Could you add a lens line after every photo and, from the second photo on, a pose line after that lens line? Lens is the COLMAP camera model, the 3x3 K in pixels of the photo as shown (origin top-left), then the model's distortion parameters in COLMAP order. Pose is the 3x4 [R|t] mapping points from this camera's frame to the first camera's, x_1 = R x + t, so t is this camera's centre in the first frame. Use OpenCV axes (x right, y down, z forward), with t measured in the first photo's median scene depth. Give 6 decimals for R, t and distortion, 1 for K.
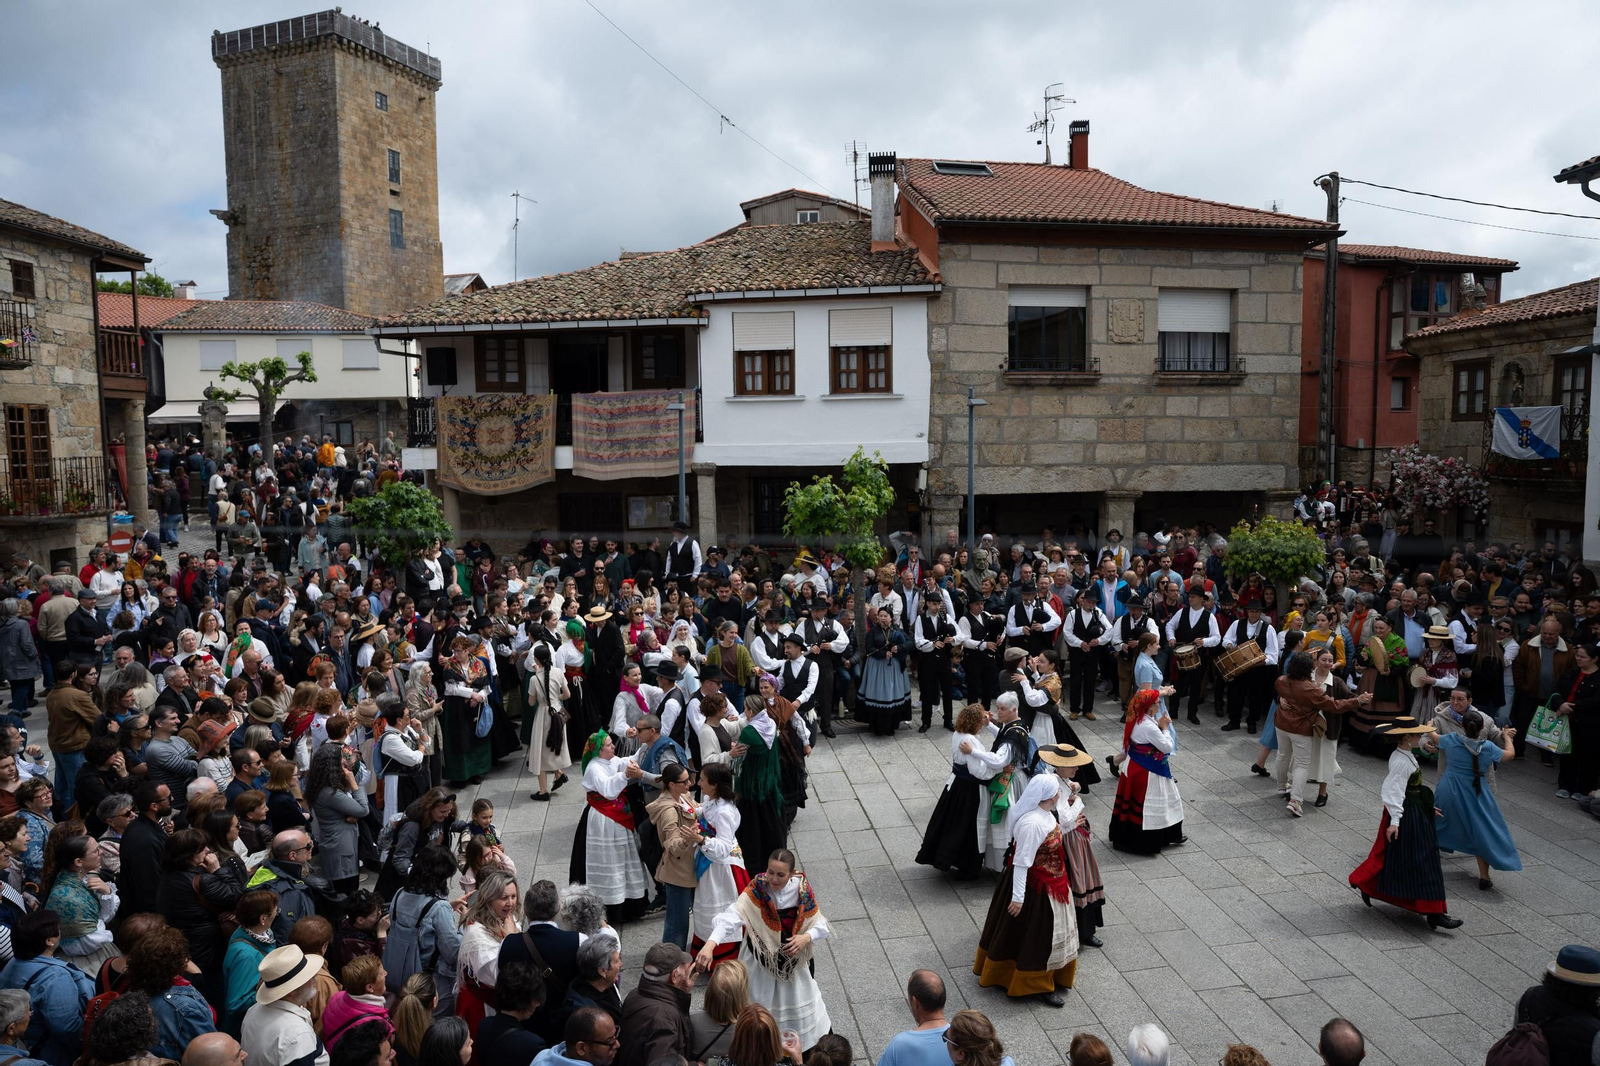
lens RADIAL K [[1059.0, 0, 803.6], [0, 1059.0, 540.7], [0, 0, 1]] dist [-0.084562, 0.068257]
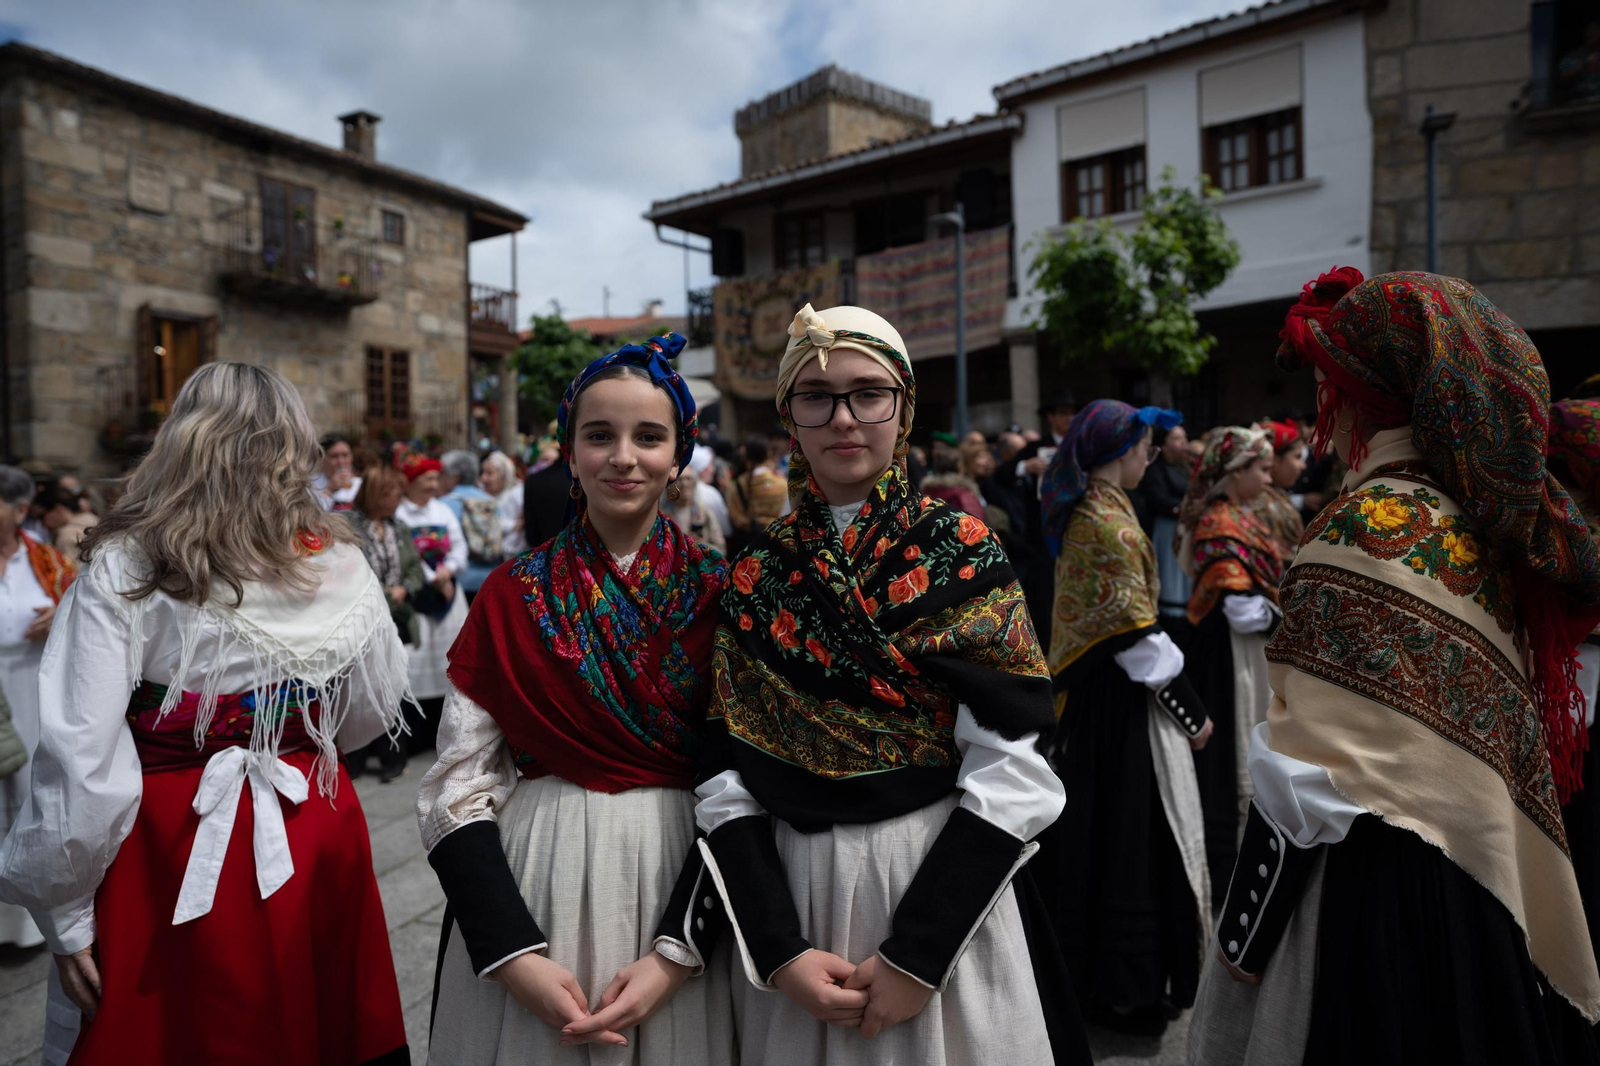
lens RADIAL K [[1059.0, 0, 799.4], [0, 1059.0, 535.1], [0, 0, 1]] dist [-0.084562, 0.068257]
pose [[0.875815, 0.004189, -0.482628, 0.111267], [-0.040675, 0.997046, -0.065158, 0.111152], [0.480929, 0.076698, 0.873398, 0.323052]]
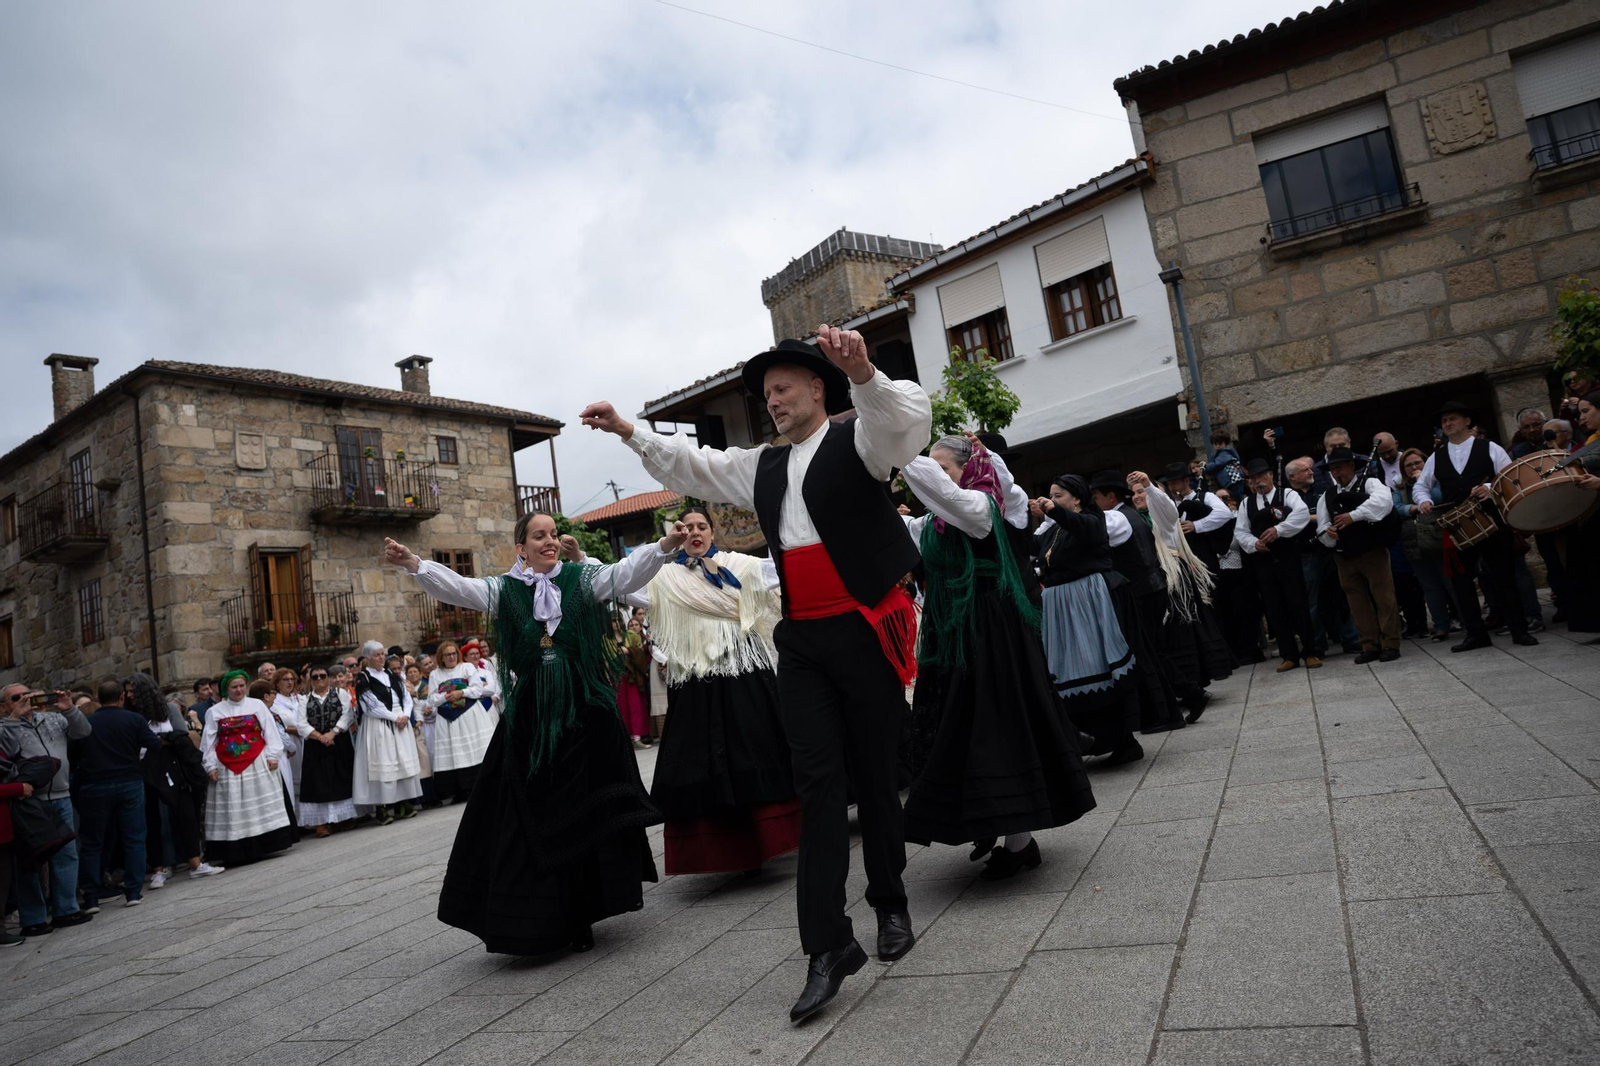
lens RADIAL K [[1059.0, 0, 800.7], [0, 1059.0, 537.2], [0, 0, 1]] dist [-0.084562, 0.068257]
pose [[0.818915, -0.182236, -0.544214, 0.260749], [0.085911, 0.976488, -0.197711, 0.137503], [0.567449, 0.115154, 0.815317, 0.245331]]
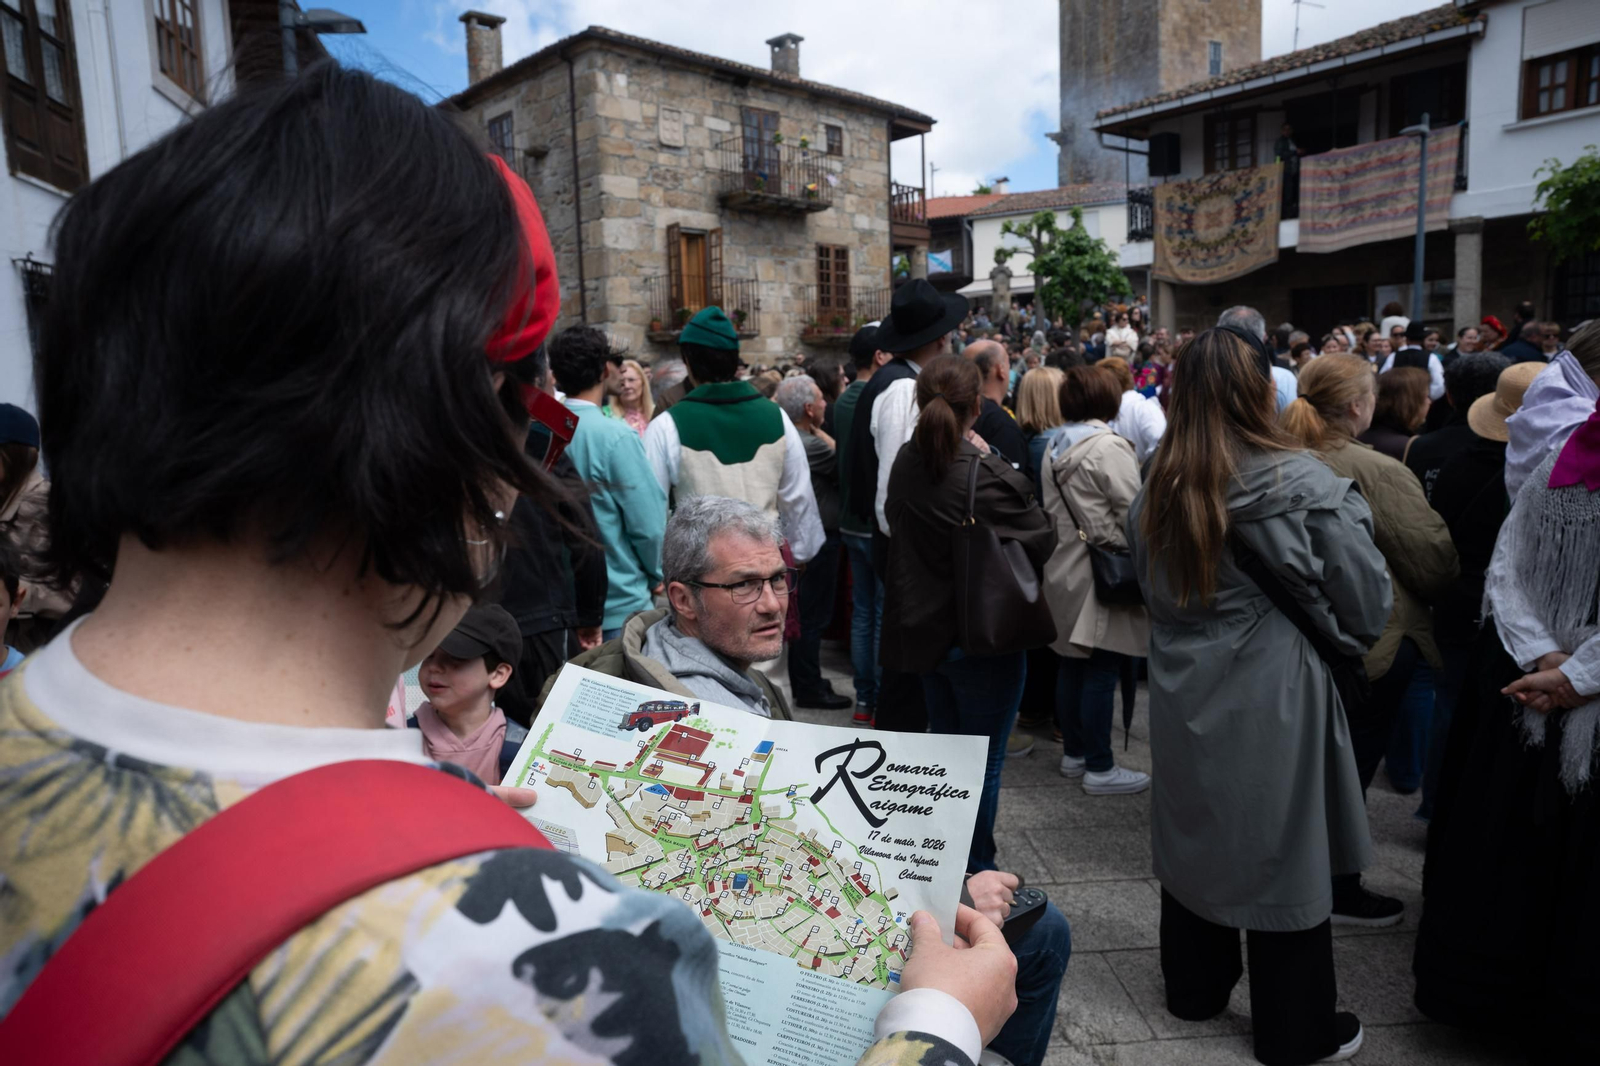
lens RADIAL K [[1059.0, 0, 804.9], [0, 1059.0, 526.1], [0, 0, 1]] dist [-0.084562, 0.068257]
pose [[0.724559, 0.072343, -0.685405, 0.091324], [-0.042178, 0.997266, 0.060672, 0.127976], [0.687921, -0.015051, 0.725630, 0.089206]]
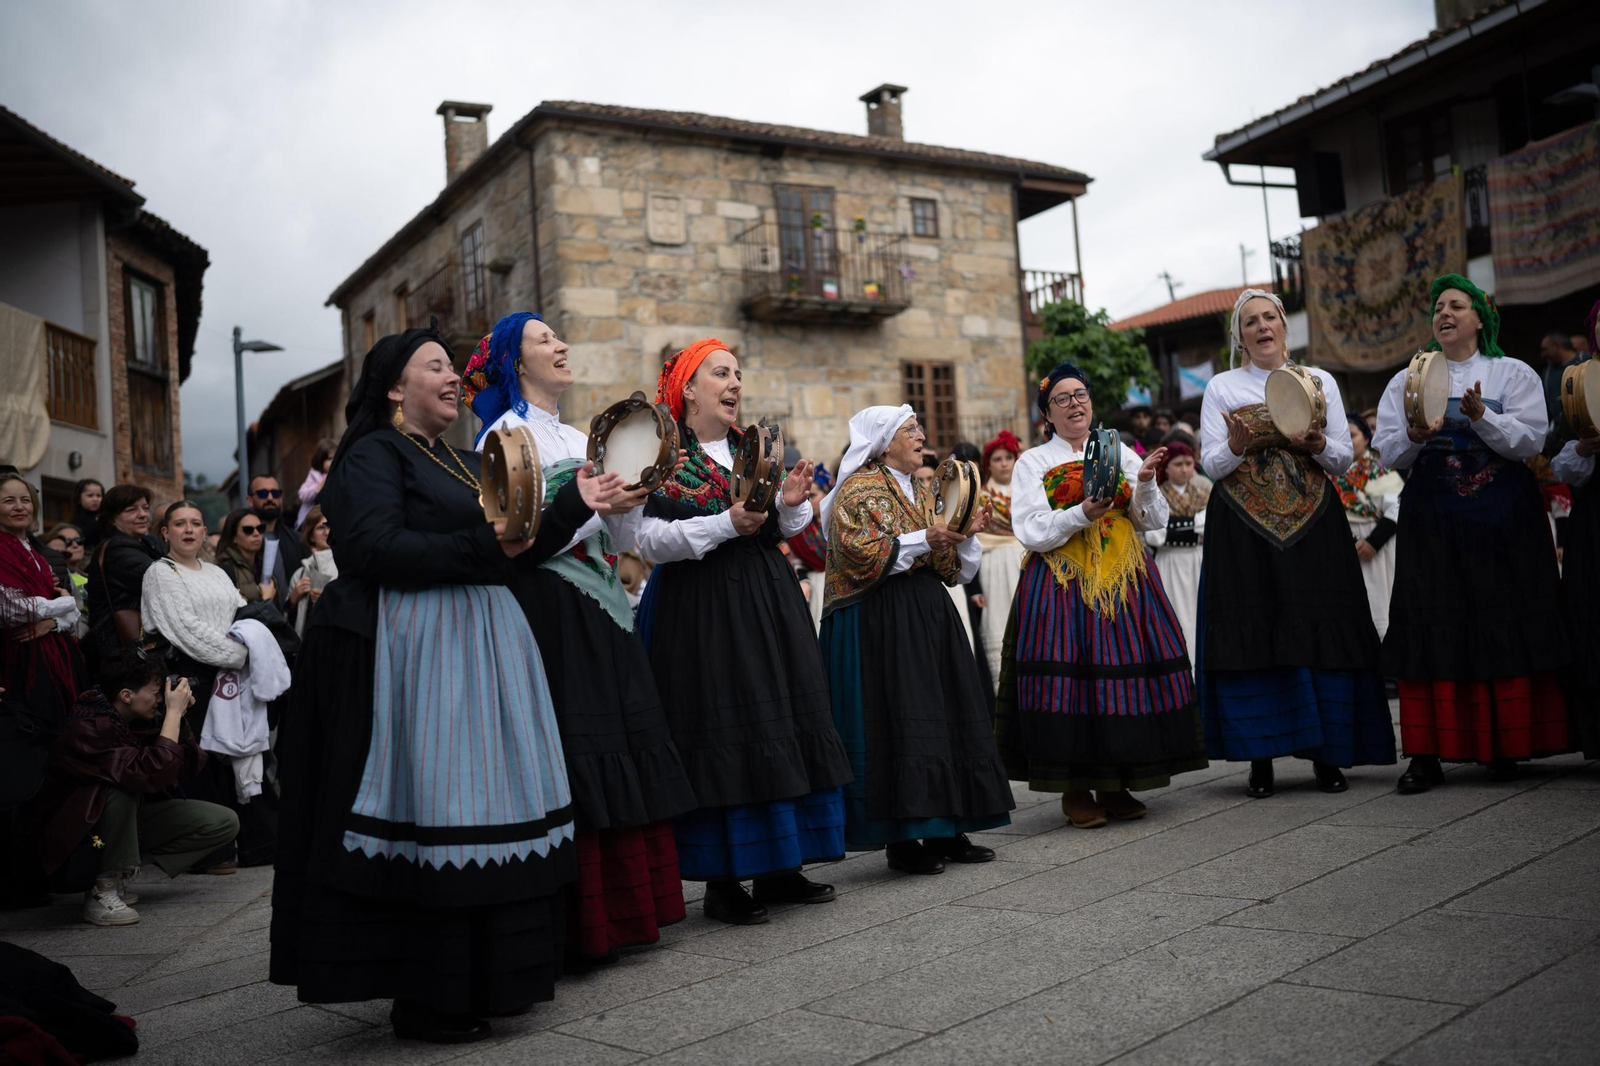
lens RADIAL K [[1509.9, 0, 800.6], [0, 1509.9, 533.4], [0, 0, 1]] dist [-0.046012, 0.000000]
pose [[0.534849, -0.071795, -0.841892, 0.235574], [-0.020913, 0.994953, -0.098134, 0.139842], [0.844689, 0.070093, 0.530648, 0.280826]]
